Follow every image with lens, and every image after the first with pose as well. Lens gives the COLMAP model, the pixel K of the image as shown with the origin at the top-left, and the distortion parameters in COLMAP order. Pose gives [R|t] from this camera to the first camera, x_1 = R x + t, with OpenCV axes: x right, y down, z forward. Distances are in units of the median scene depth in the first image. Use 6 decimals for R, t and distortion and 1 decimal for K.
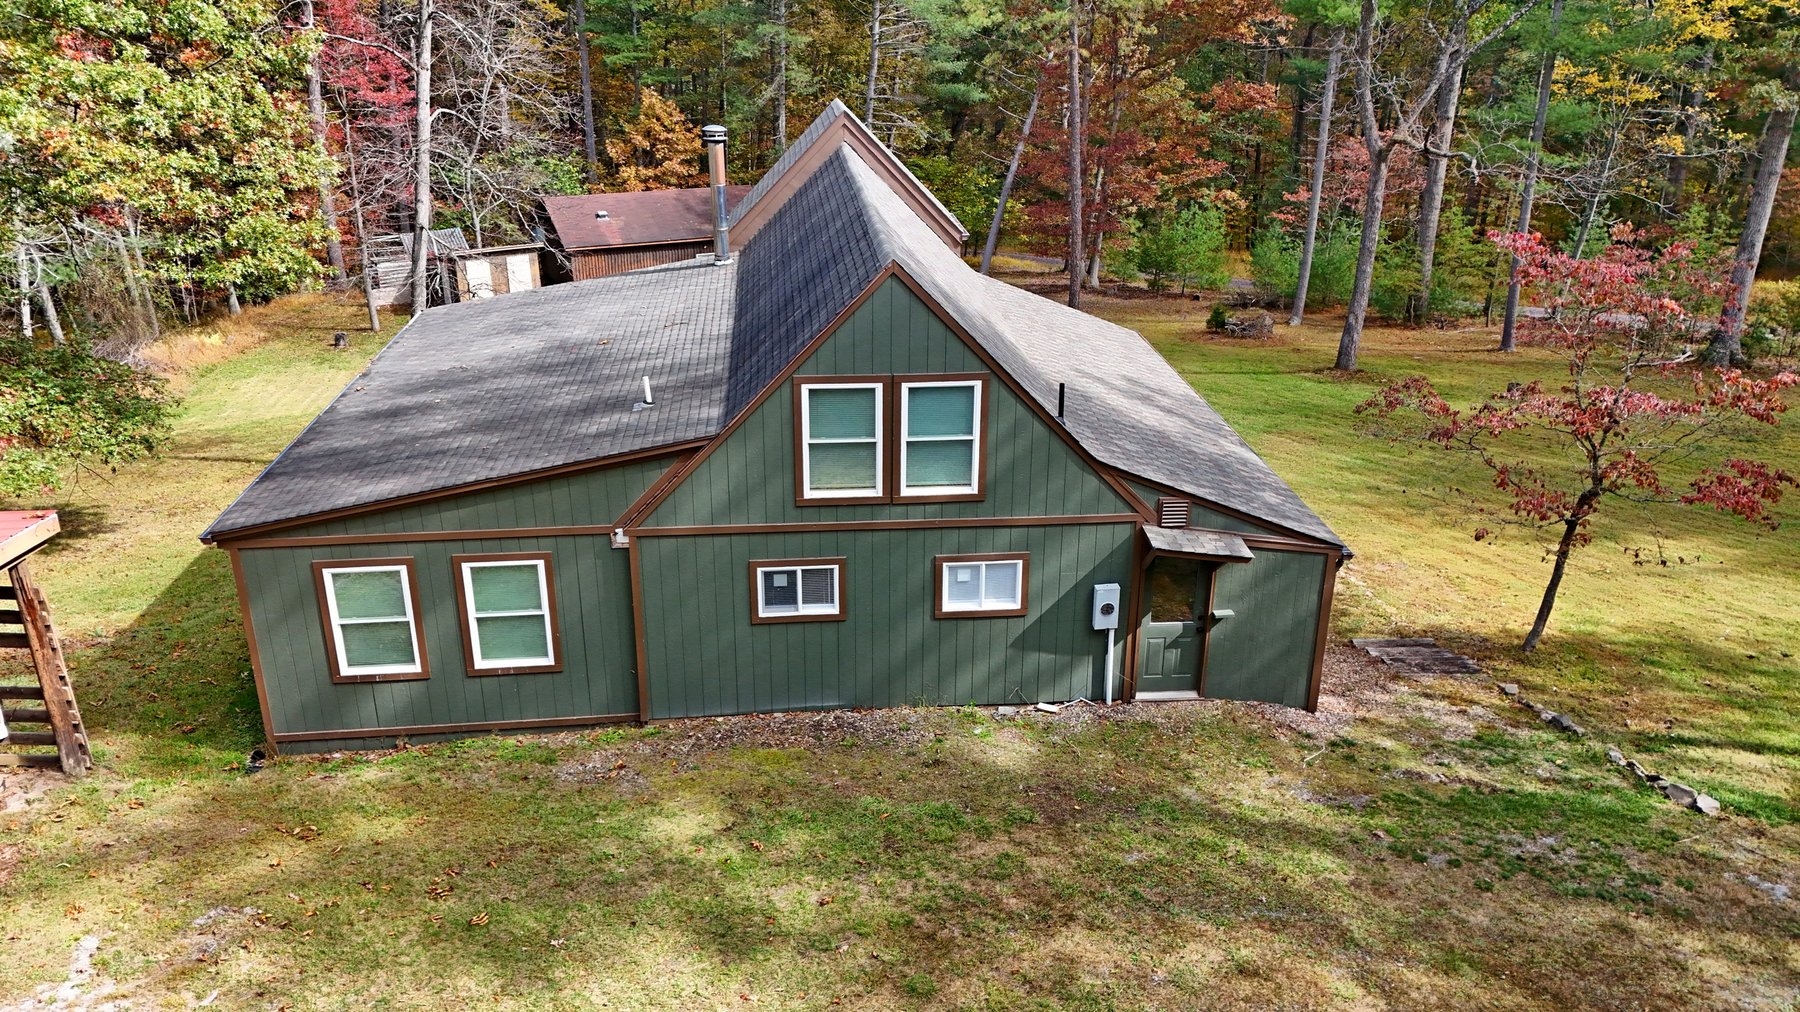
lens RADIAL K [[1312.0, 0, 887.5], [0, 1312.0, 500.3], [0, 0, 1]] dist [0.094713, -0.086642]
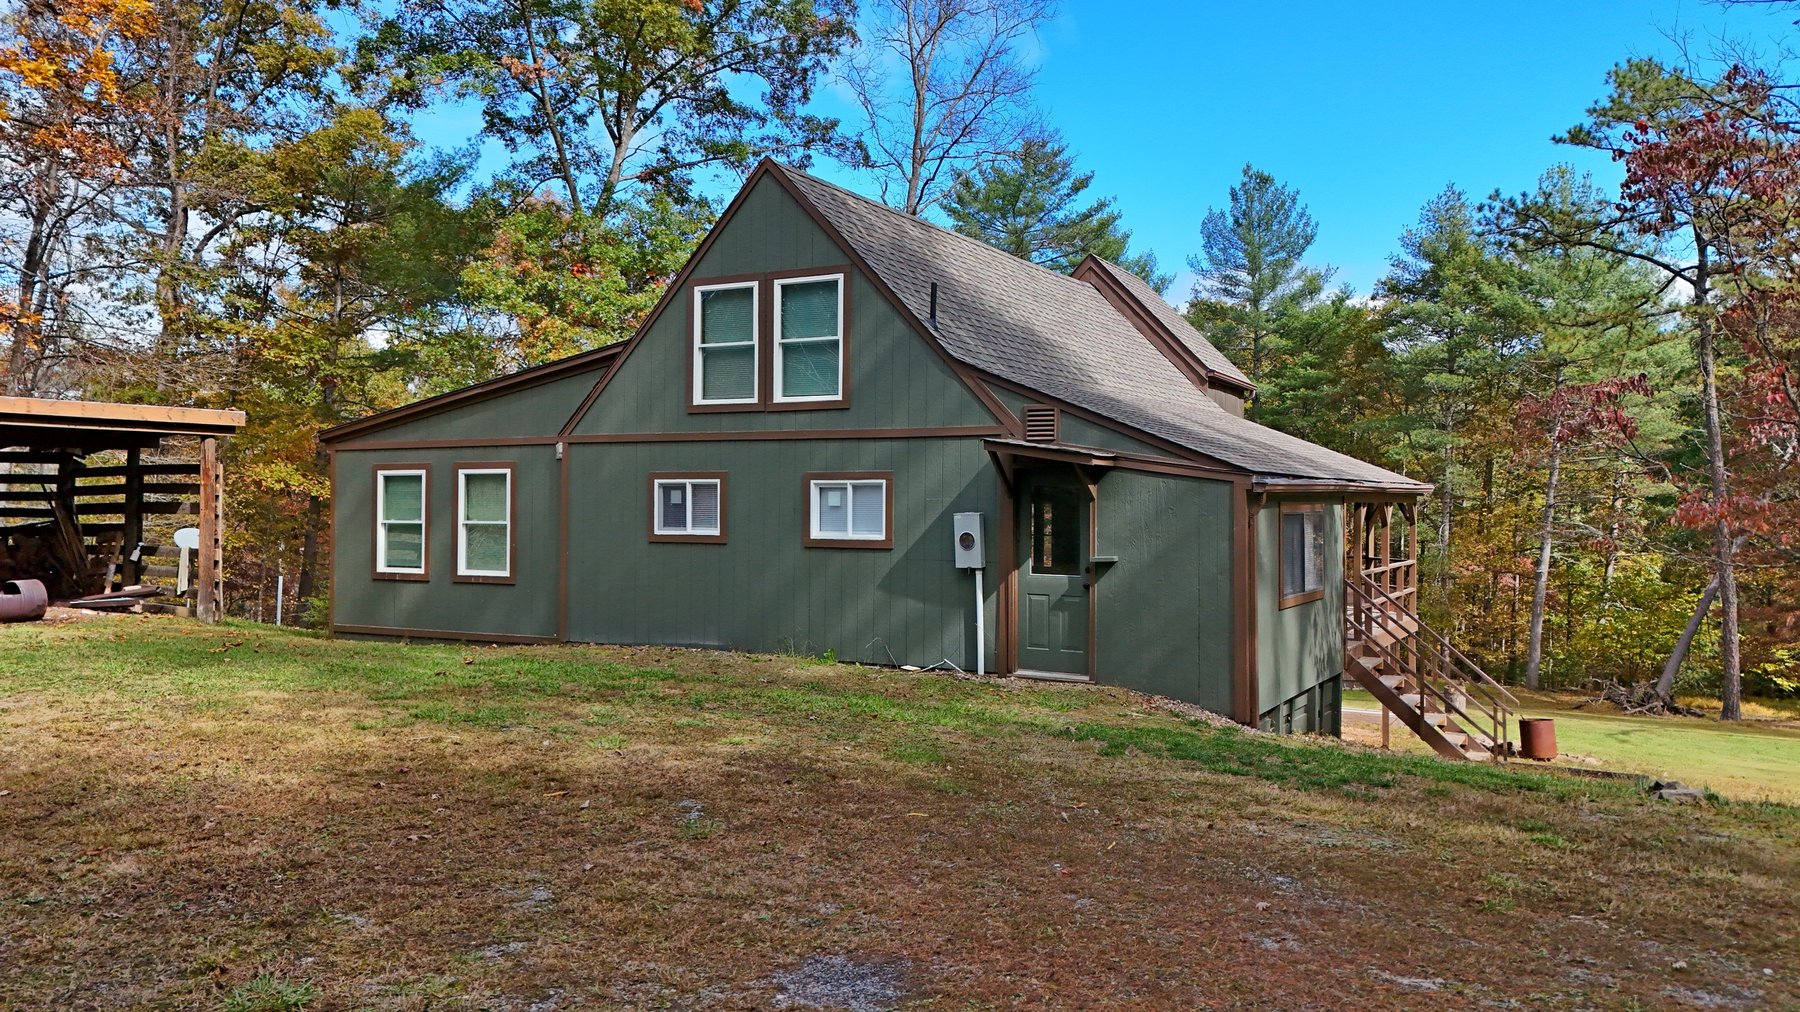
lens RADIAL K [[1312.0, 0, 887.5], [0, 1312.0, 500.3], [0, 0, 1]] dist [0.094713, -0.086642]
pose [[0.819485, 0.000989, -0.573100, 0.618809], [-0.220545, 0.923531, -0.313768, 0.340107], [0.528965, 0.383523, 0.757038, 0.335835]]
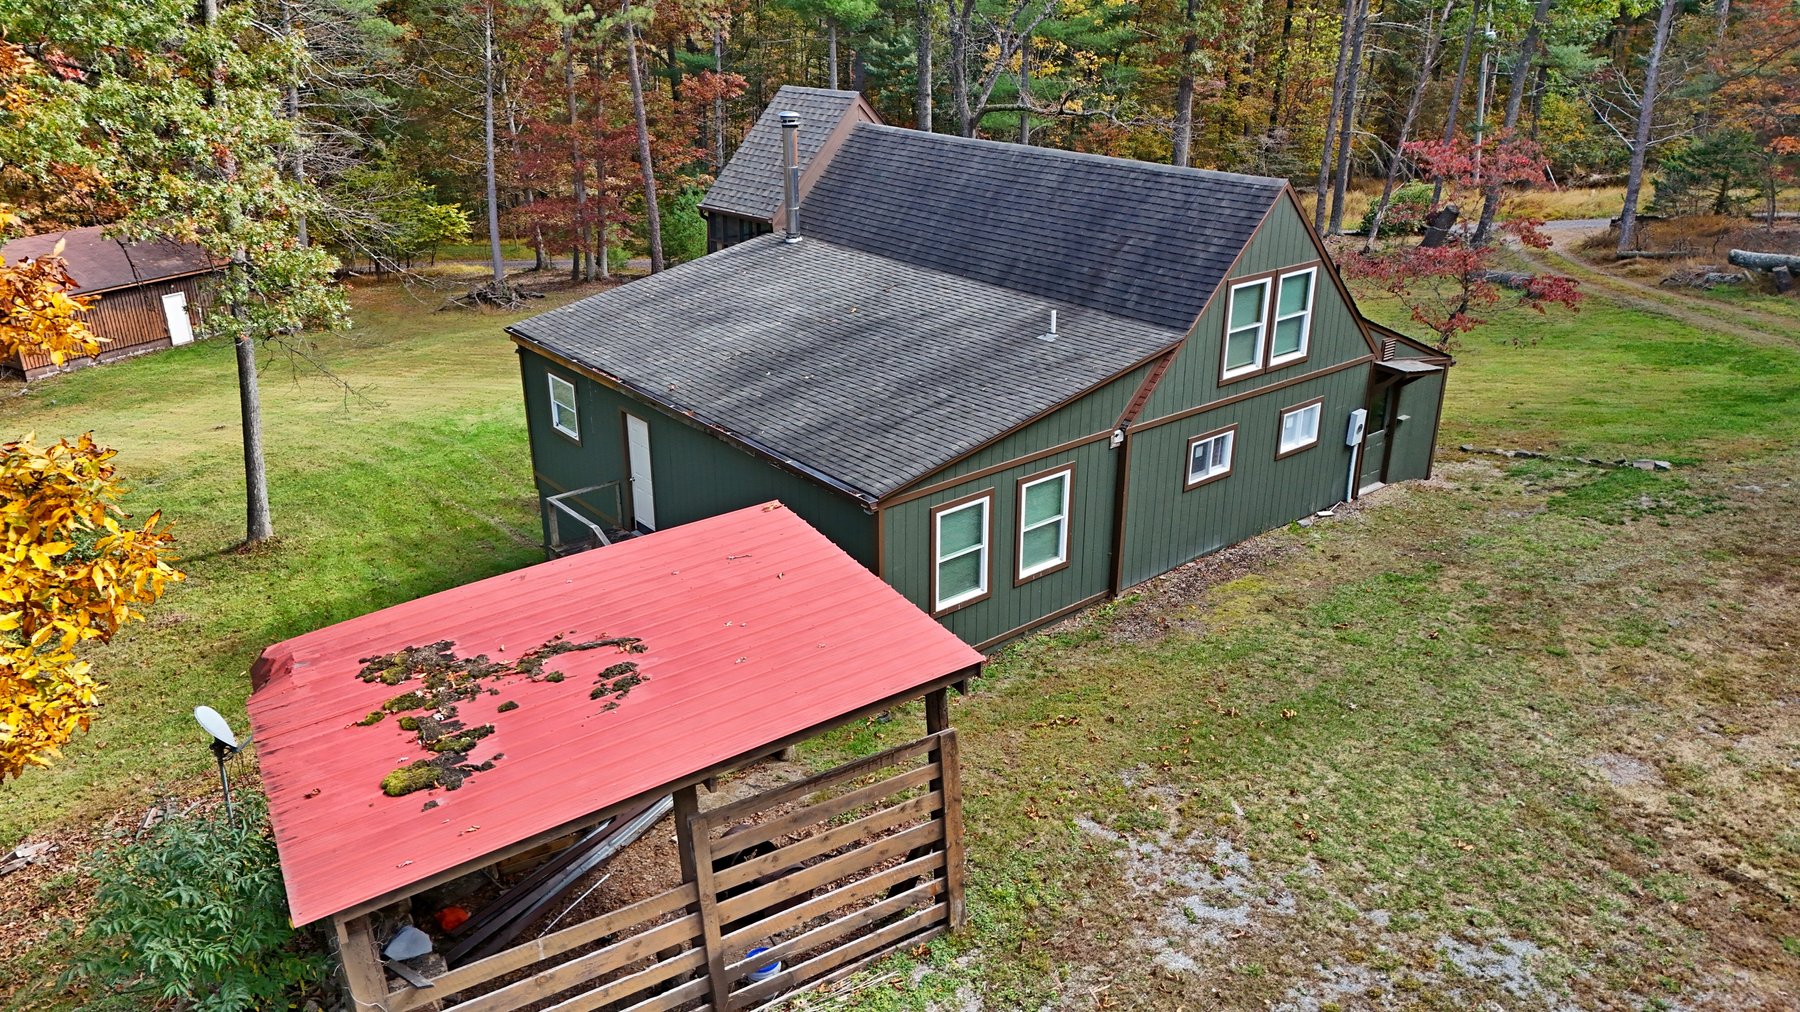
lens RADIAL K [[1312.0, 0, 887.5], [0, 1312.0, 500.3], [0, 0, 1]] dist [0.094713, -0.086642]
pose [[0.827830, -0.213345, 0.518826, -0.988628], [0.214541, 0.974956, 0.058590, -0.030643], [-0.518333, 0.062807, 0.852869, 0.088622]]
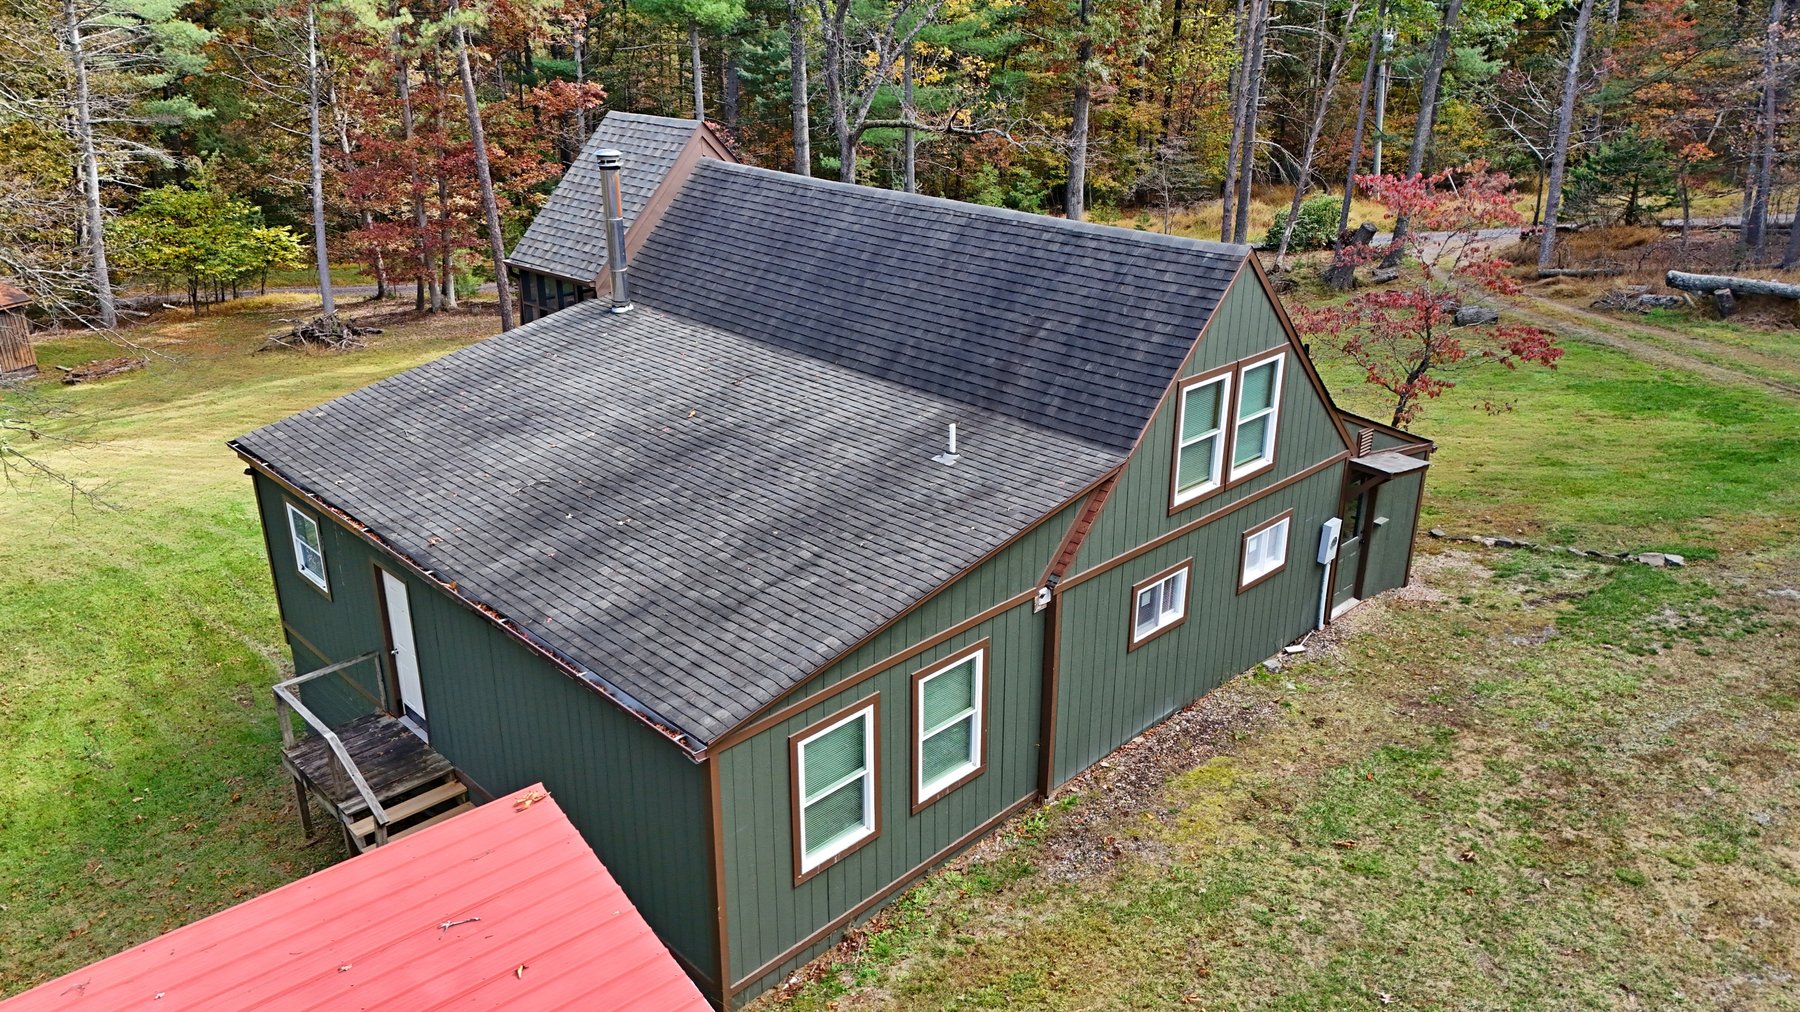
lens RADIAL K [[1312.0, 0, 887.5], [0, 1312.0, 500.3], [0, 0, 1]] dist [0.094713, -0.086642]
pose [[0.778852, -0.239266, 0.579777, -0.769130], [0.240078, 0.967707, 0.076848, -0.127074], [-0.579442, 0.079339, 0.811143, 0.326212]]
